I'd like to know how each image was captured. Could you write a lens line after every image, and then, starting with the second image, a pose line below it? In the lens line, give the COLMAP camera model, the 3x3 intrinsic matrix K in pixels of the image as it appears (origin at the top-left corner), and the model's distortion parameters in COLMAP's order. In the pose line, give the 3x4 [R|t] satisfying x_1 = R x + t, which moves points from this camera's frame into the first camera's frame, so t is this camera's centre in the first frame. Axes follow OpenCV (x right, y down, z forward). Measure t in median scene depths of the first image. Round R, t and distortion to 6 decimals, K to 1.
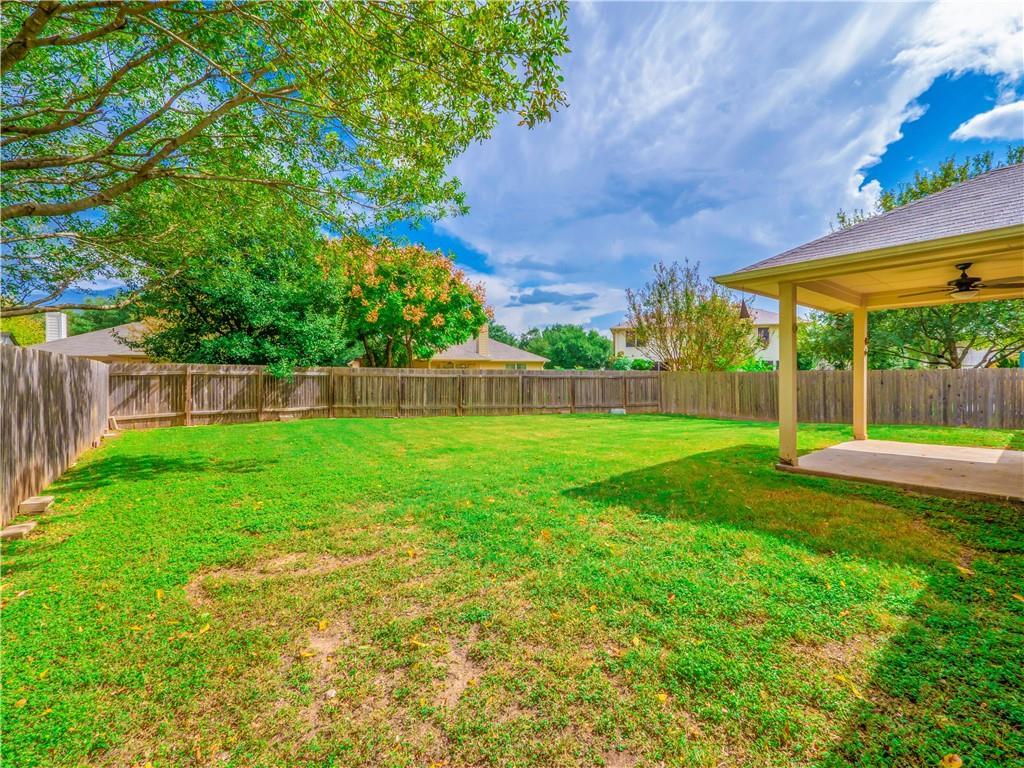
lens RADIAL K [[440.5, 0, 509.4], [0, 440.5, 379.9], [0, 0, 1]] dist [-0.013512, 0.007172]
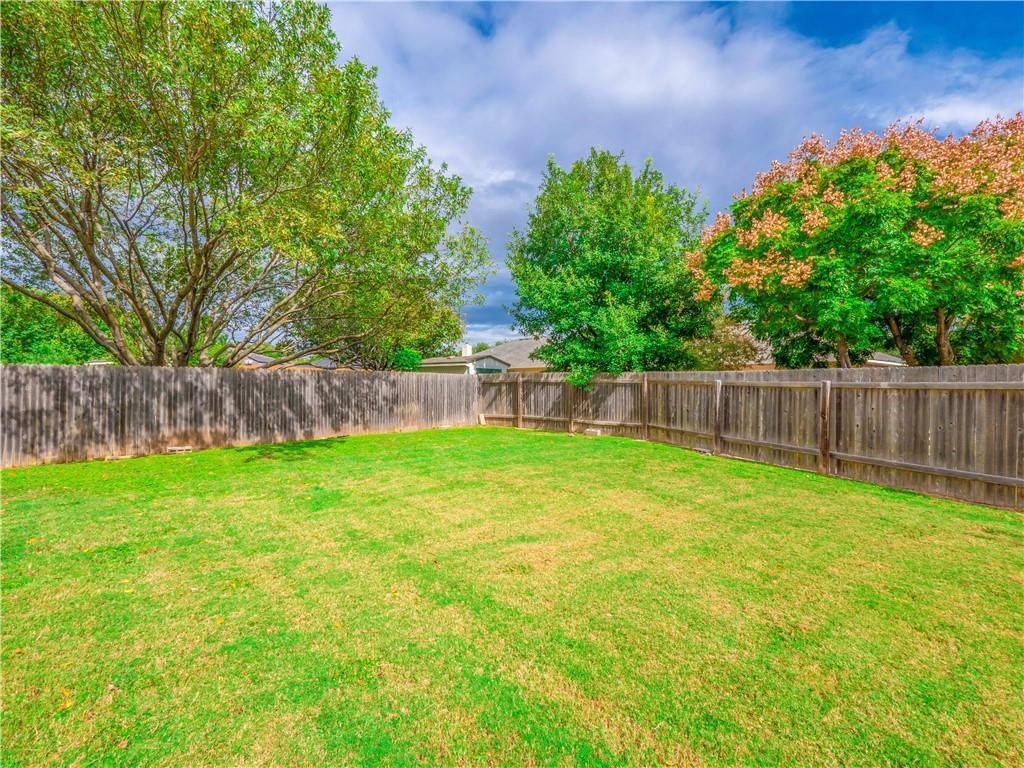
lens RADIAL K [[440.5, 0, 509.4], [0, 440.5, 379.9], [0, 0, 1]] dist [-0.013512, 0.007172]
pose [[0.134289, -0.004809, -0.990931, 0.303905], [-0.011702, 0.999911, -0.006439, -0.007396], [0.990873, 0.012461, 0.134220, 0.660941]]
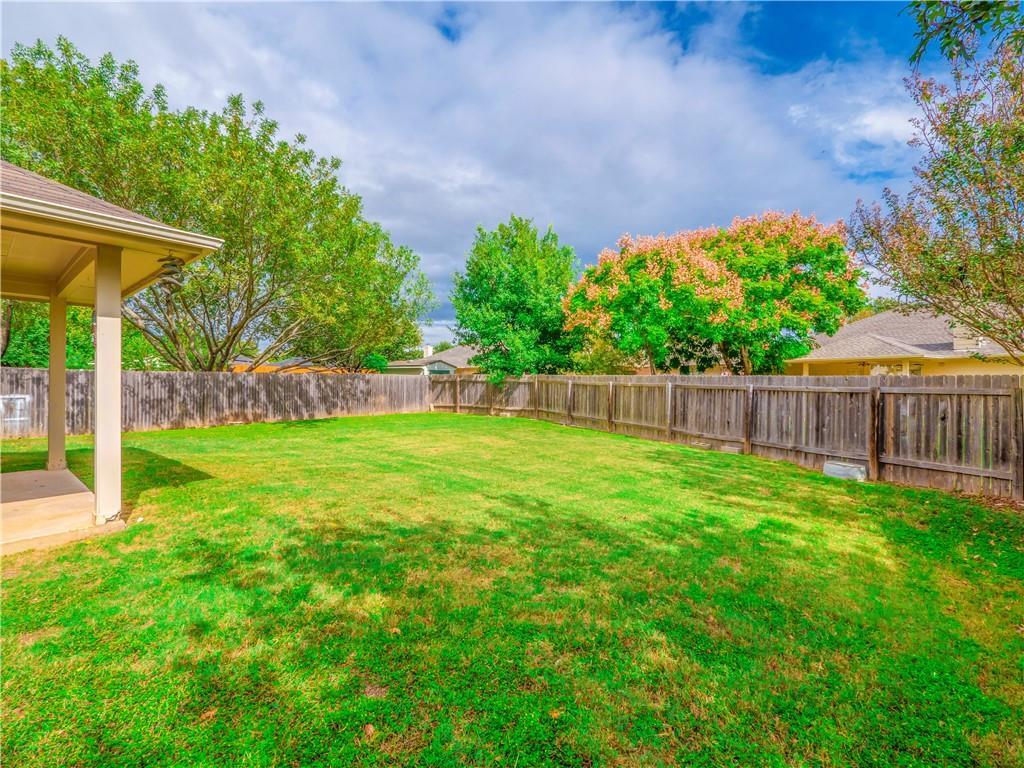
lens RADIAL K [[440.5, 0, 509.4], [0, 440.5, 379.9], [0, 0, 1]] dist [-0.013512, 0.007172]
pose [[0.207984, 0.003954, -0.978124, 0.700856], [-0.013445, 0.999909, 0.001183, -0.015567], [0.978040, 0.012905, 0.208018, 0.683022]]
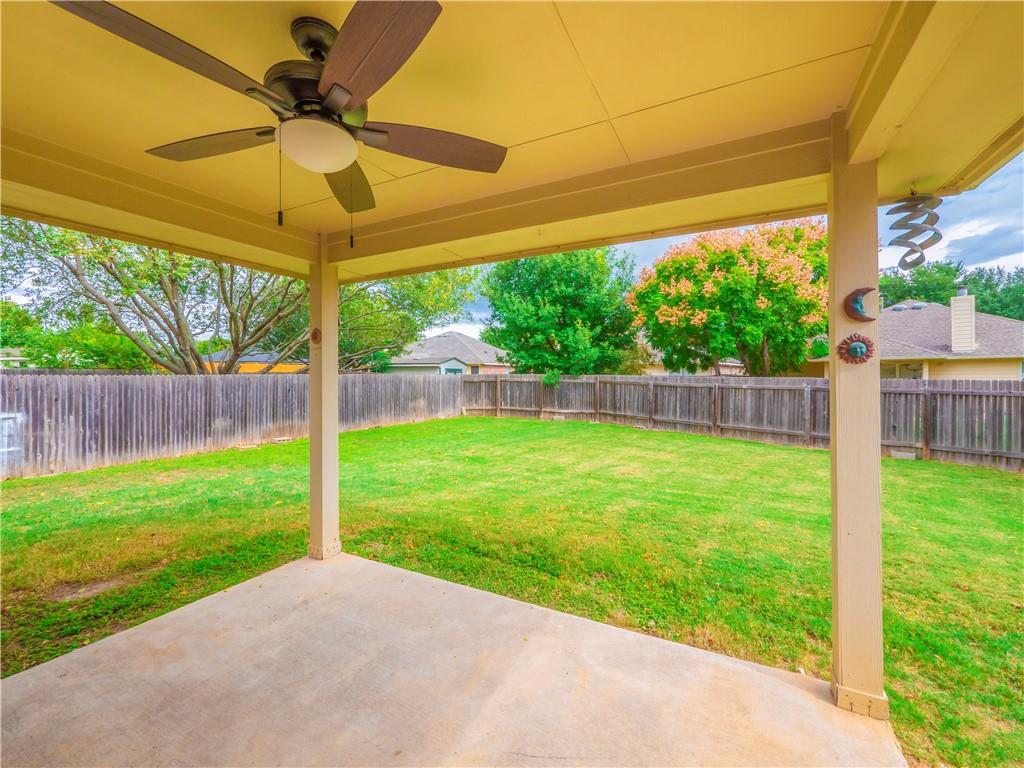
lens RADIAL K [[440.5, 0, 509.4], [0, 440.5, 379.9], [0, 0, 1]] dist [-0.013512, 0.007172]
pose [[0.390033, 0.013979, -0.920695, 0.495693], [-0.009257, 0.999894, 0.011259, -0.026243], [0.920754, 0.004132, 0.390121, 0.376793]]
